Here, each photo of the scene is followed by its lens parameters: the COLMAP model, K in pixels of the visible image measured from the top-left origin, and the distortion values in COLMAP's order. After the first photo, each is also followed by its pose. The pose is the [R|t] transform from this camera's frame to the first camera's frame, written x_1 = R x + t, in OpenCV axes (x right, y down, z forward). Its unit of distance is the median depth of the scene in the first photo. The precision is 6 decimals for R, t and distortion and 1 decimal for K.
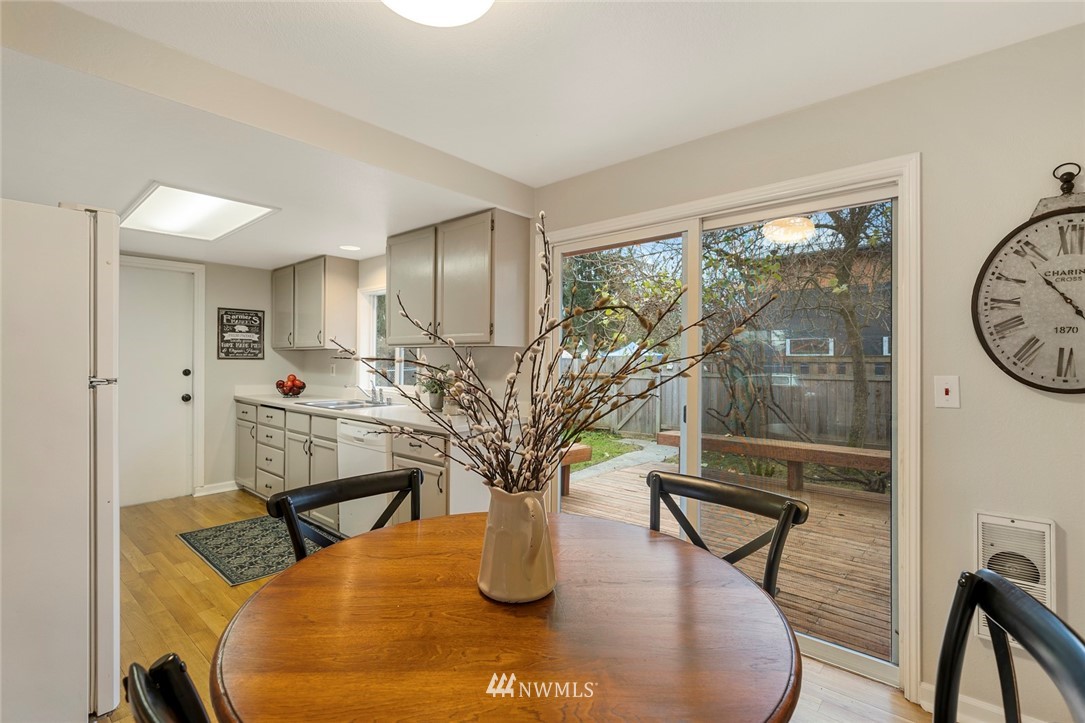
lens RADIAL K [[495.5, 0, 545.0], [0, 495.5, 359.3], [0, 0, 1]] dist [0.003234, 0.000069]
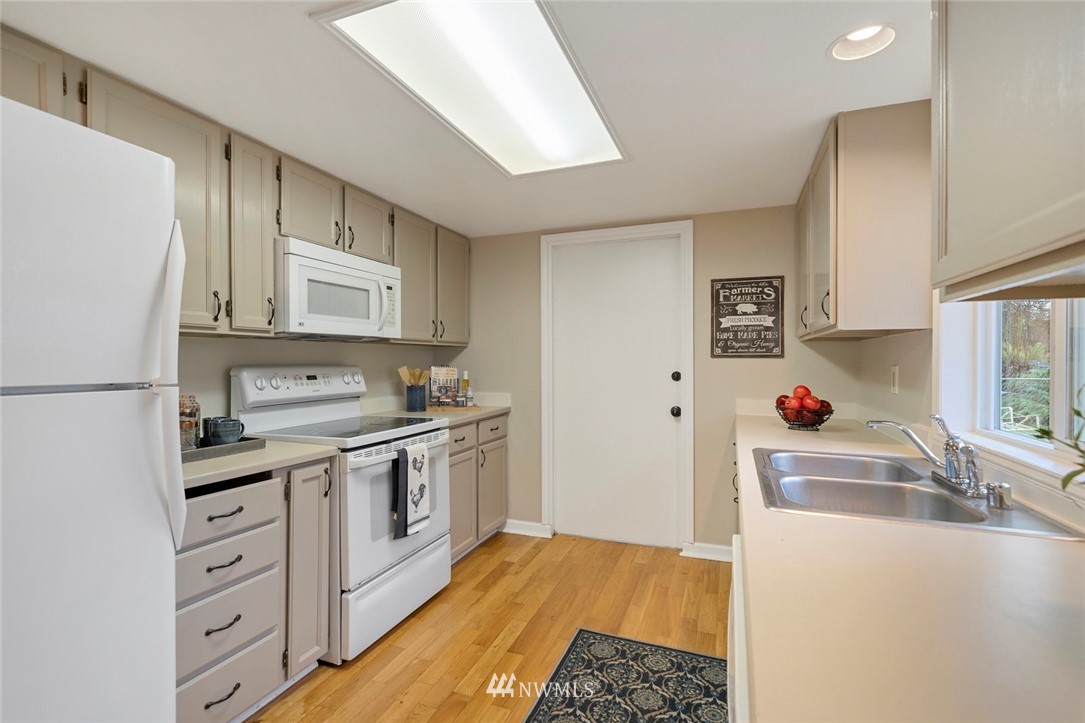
lens RADIAL K [[495.5, 0, 542.3], [0, 495.5, 360.3], [0, 0, 1]] dist [0.003234, 0.000069]
pose [[0.346287, -0.004828, -0.938116, -0.113076], [0.003509, 0.999986, -0.003851, 0.005378], [0.938122, -0.001958, 0.346299, 0.549175]]
